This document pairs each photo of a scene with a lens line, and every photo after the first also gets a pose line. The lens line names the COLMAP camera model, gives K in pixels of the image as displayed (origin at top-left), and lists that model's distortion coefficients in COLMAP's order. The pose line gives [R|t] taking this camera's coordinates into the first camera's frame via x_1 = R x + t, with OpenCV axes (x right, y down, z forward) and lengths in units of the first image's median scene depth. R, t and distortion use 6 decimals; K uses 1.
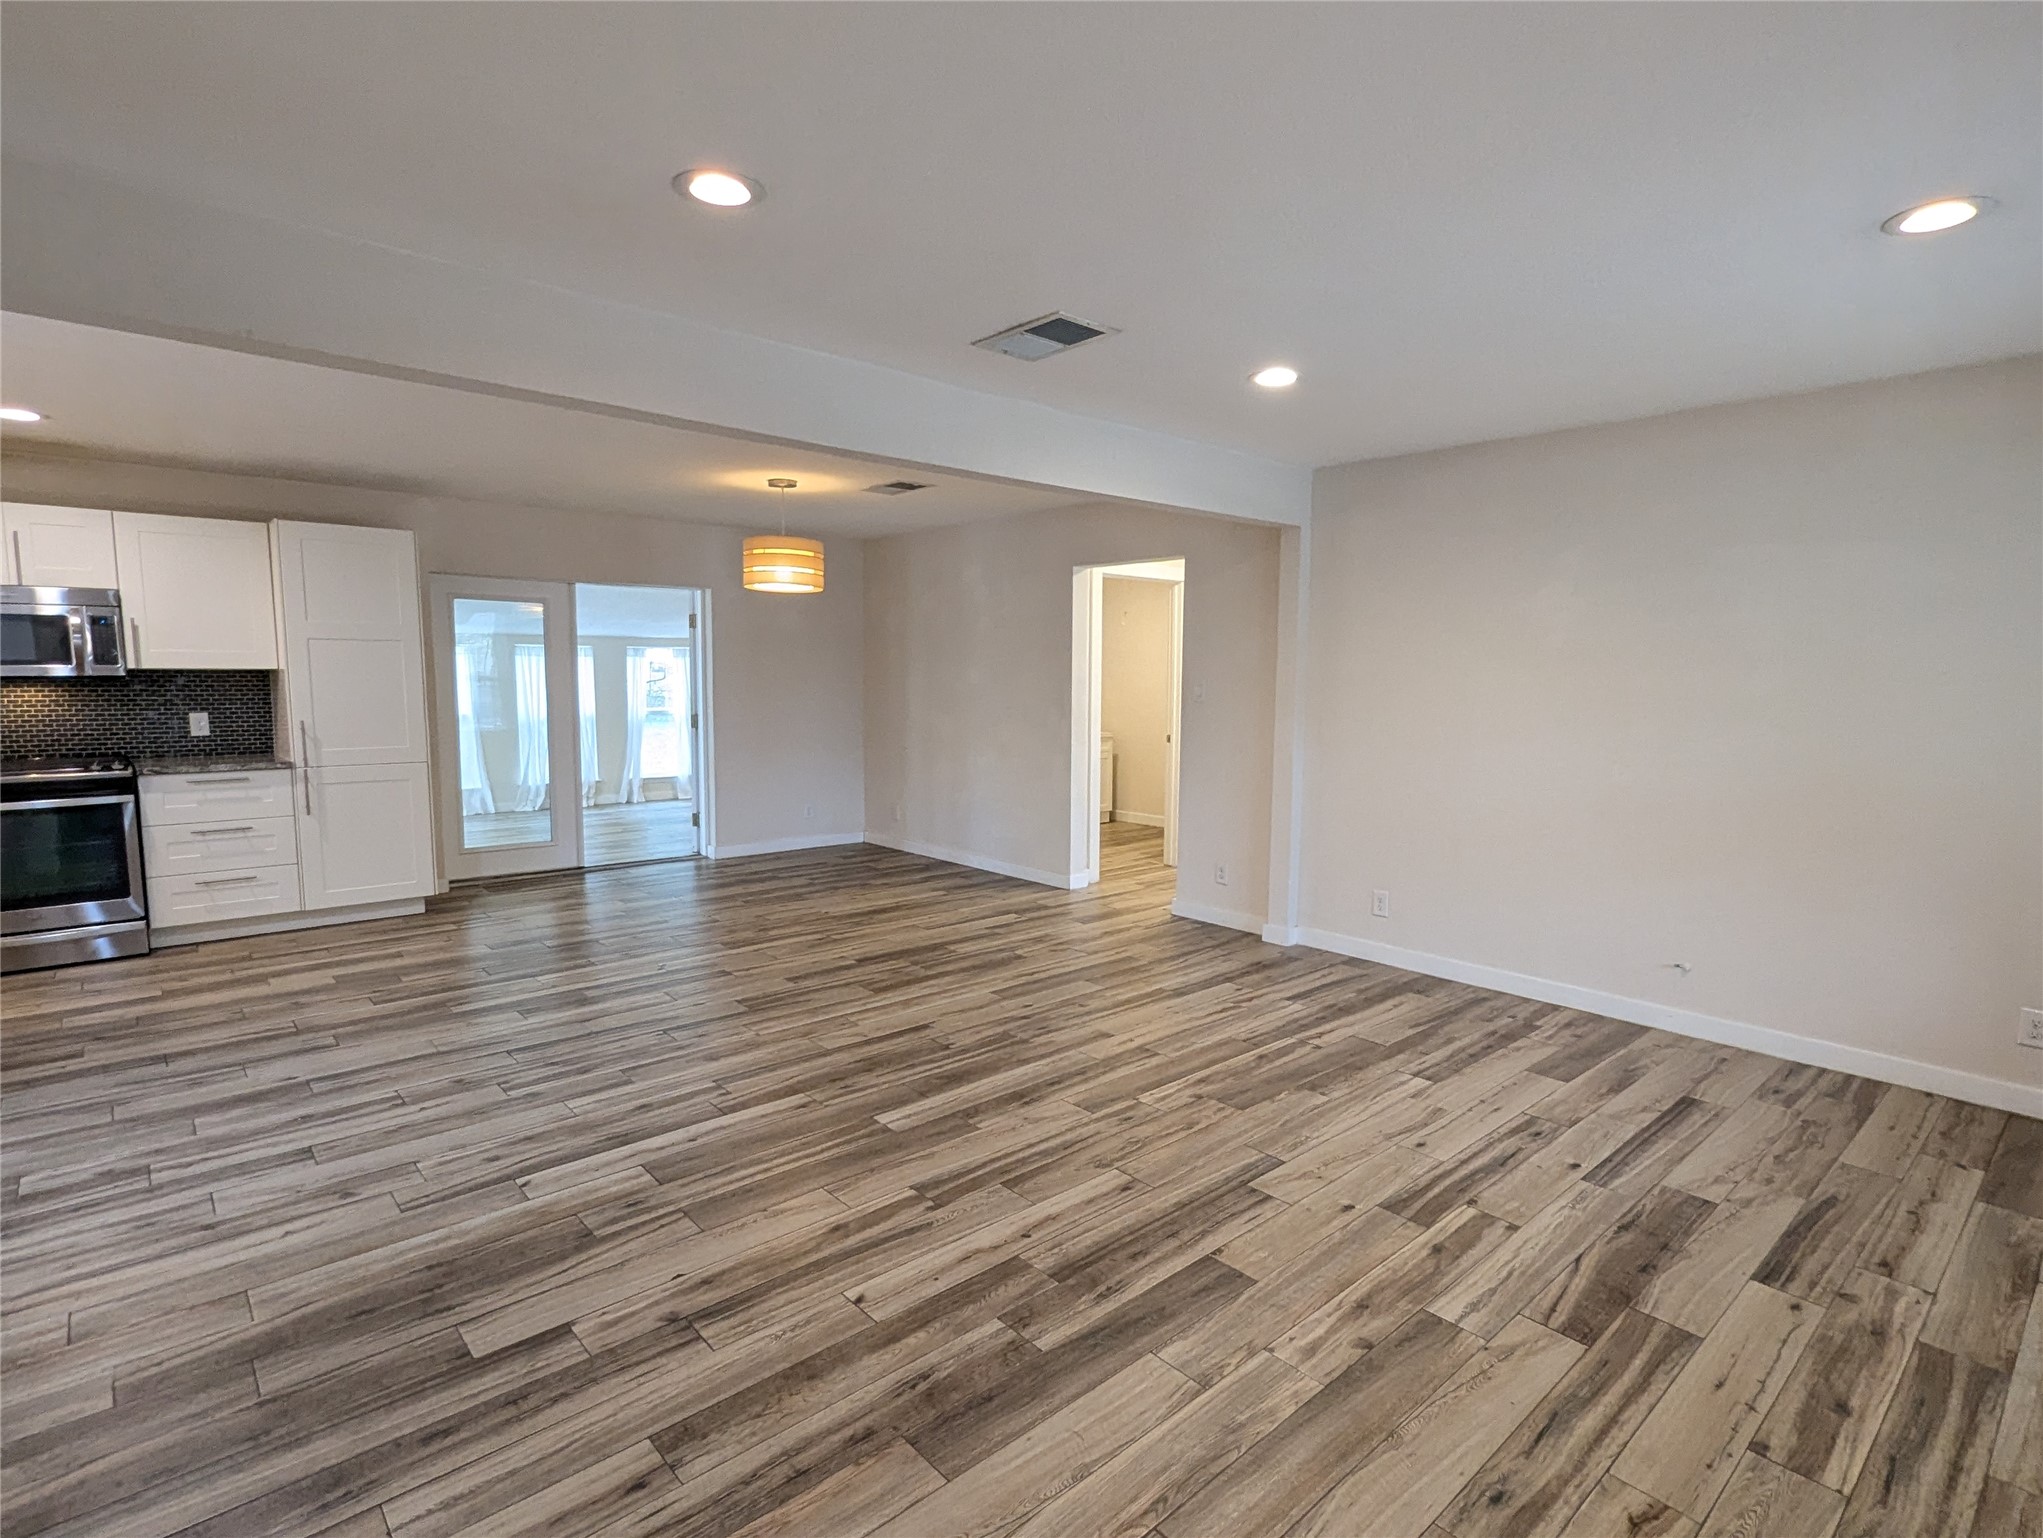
lens RADIAL K [[1022.9, 0, 1035.9], [0, 1022.9, 774.4], [0, 0, 1]] dist [-0.001552, 0.002249]
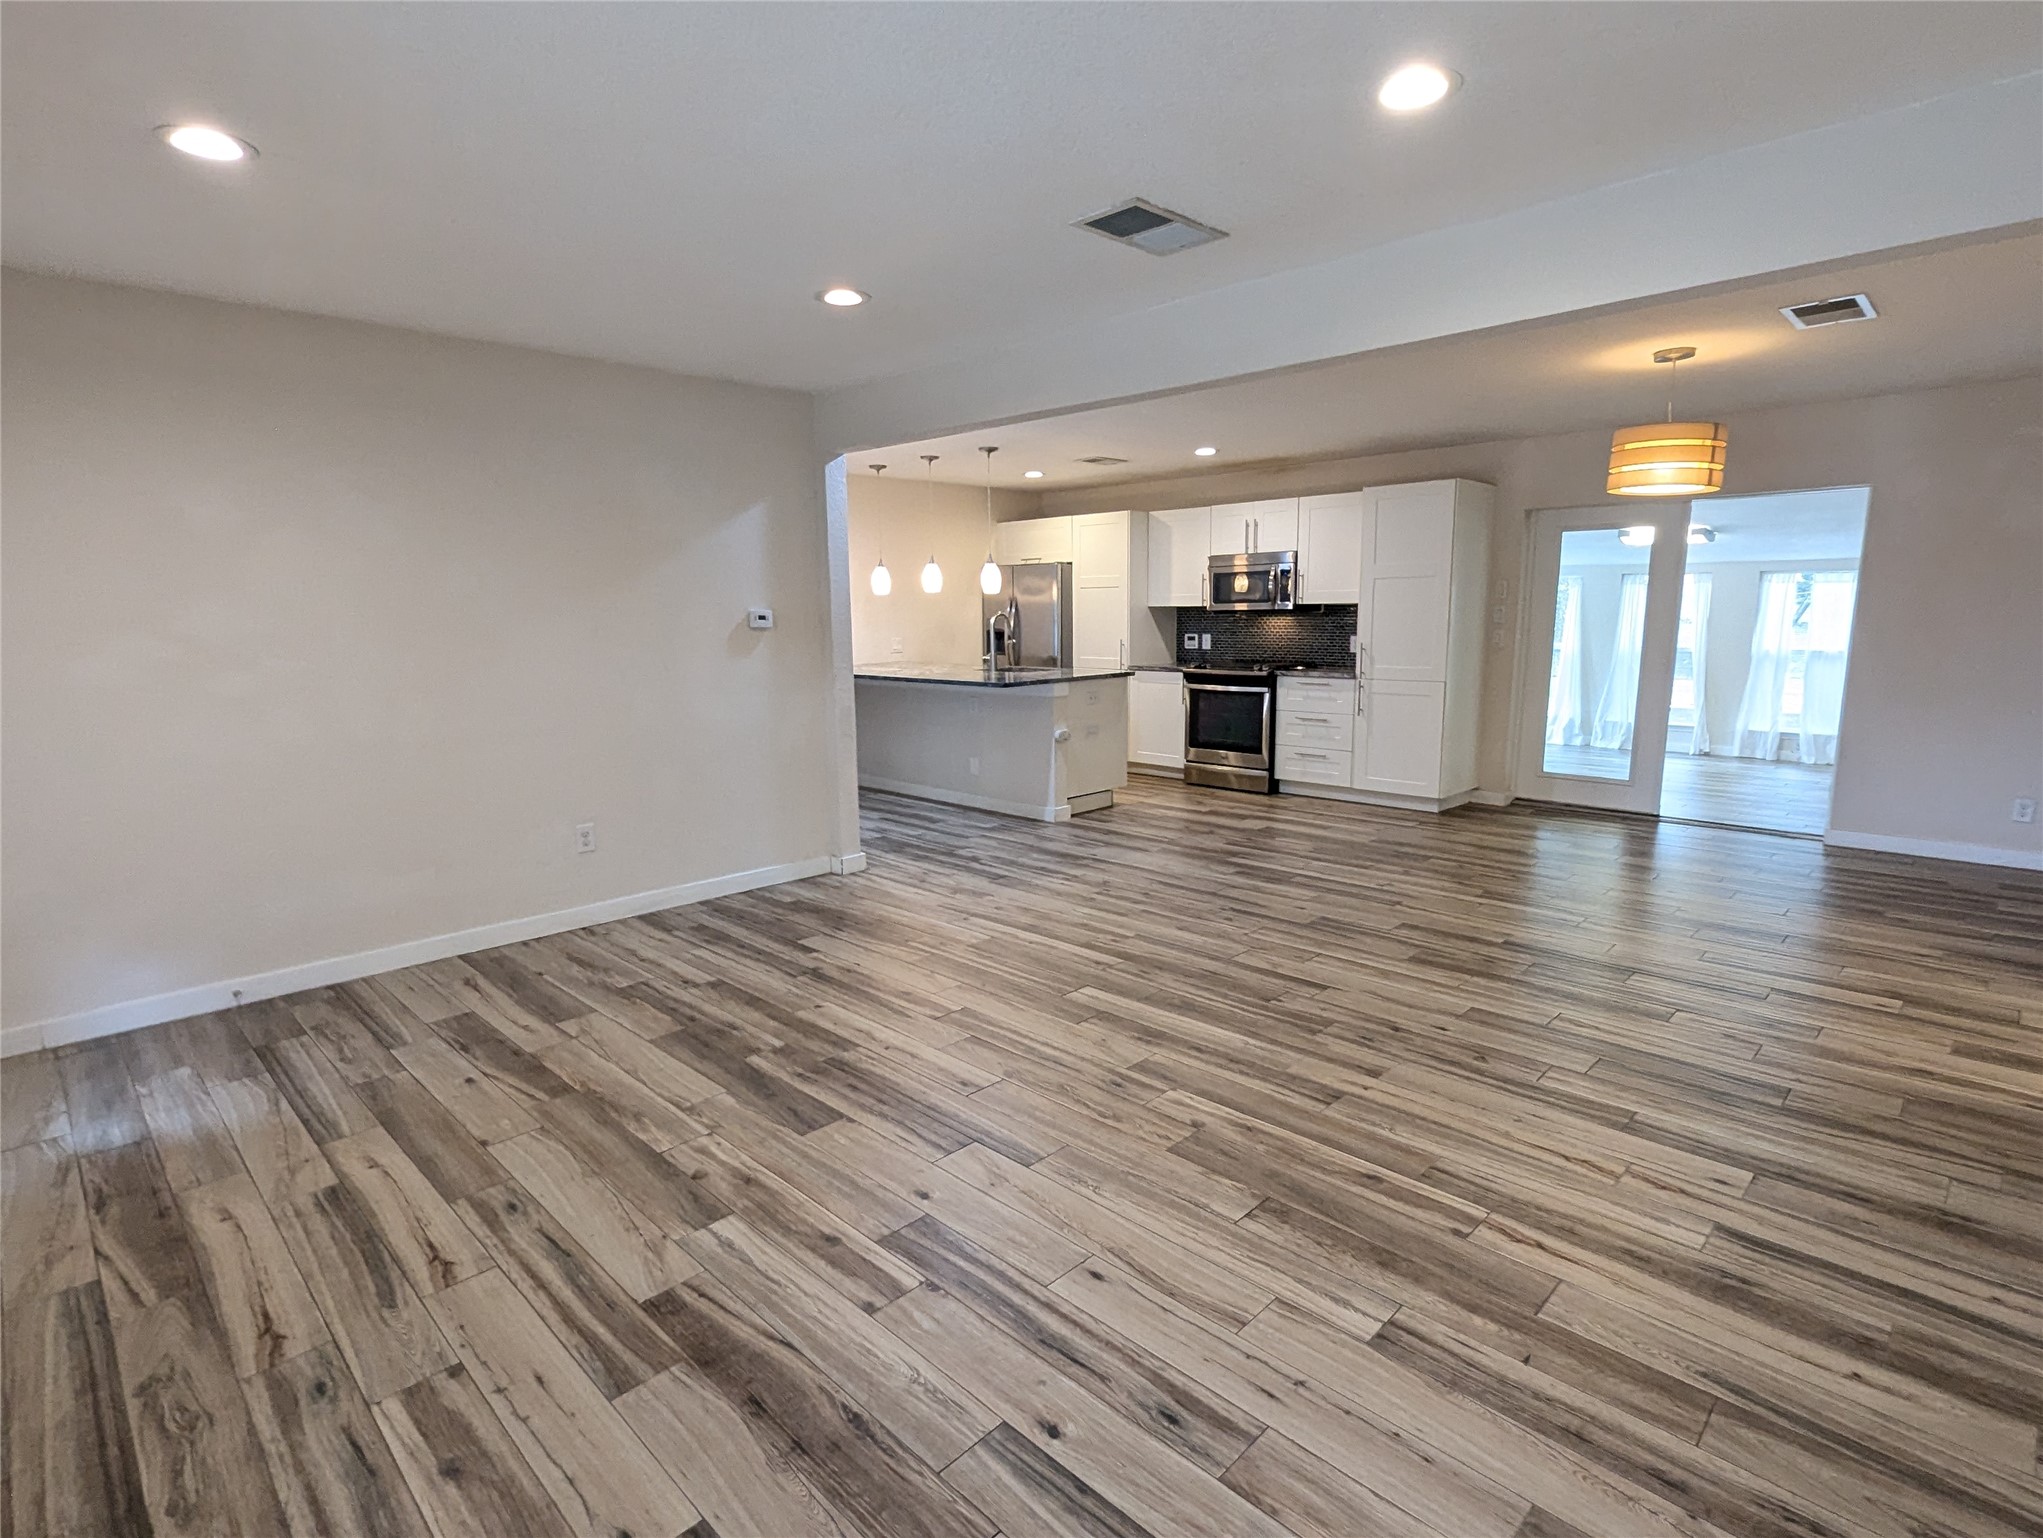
lens RADIAL K [[1022.9, 0, 1035.9], [0, 1022.9, 774.4], [0, 0, 1]] dist [-0.001552, 0.002249]
pose [[0.073585, 0.150010, -0.985942, 0.923996], [-0.087611, 0.985773, 0.143446, -0.062555], [0.993433, 0.075824, 0.085681, 0.803834]]
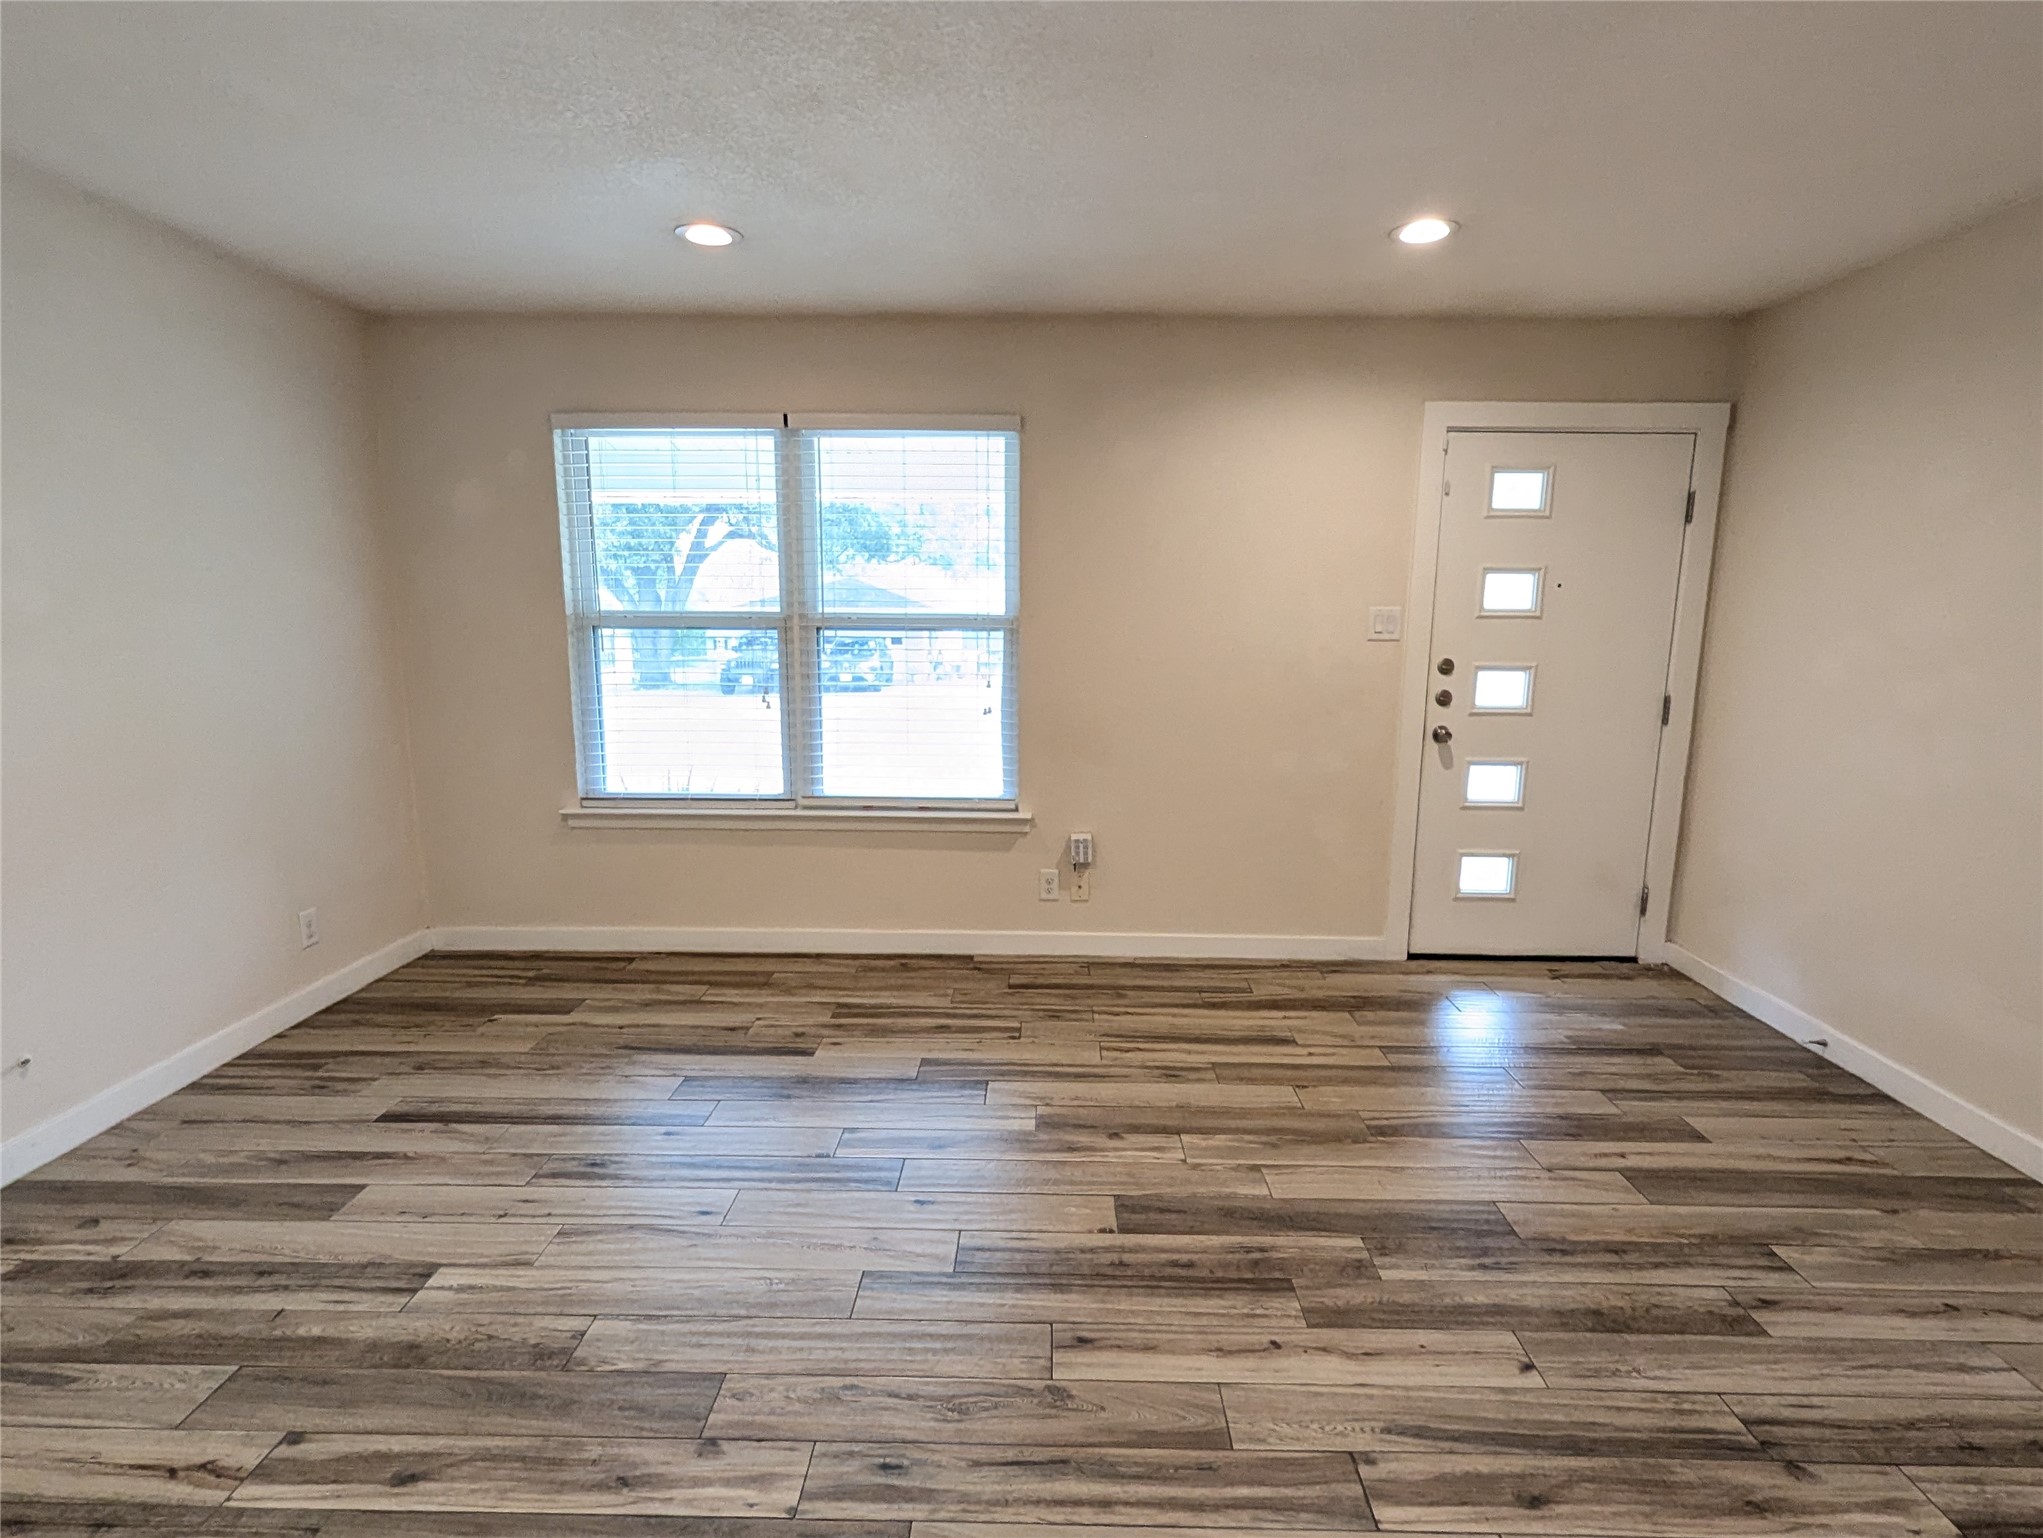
lens RADIAL K [[1066.7, 0, 1030.3], [0, 1066.7, 773.8], [0, 0, 1]] dist [-0.002718, 0.002735]
pose [[-0.733631, -0.122868, 0.668348, -0.271027], [0.055037, 0.969544, 0.238653, -0.122339], [-0.677316, 0.211867, -0.704525, 1.220855]]
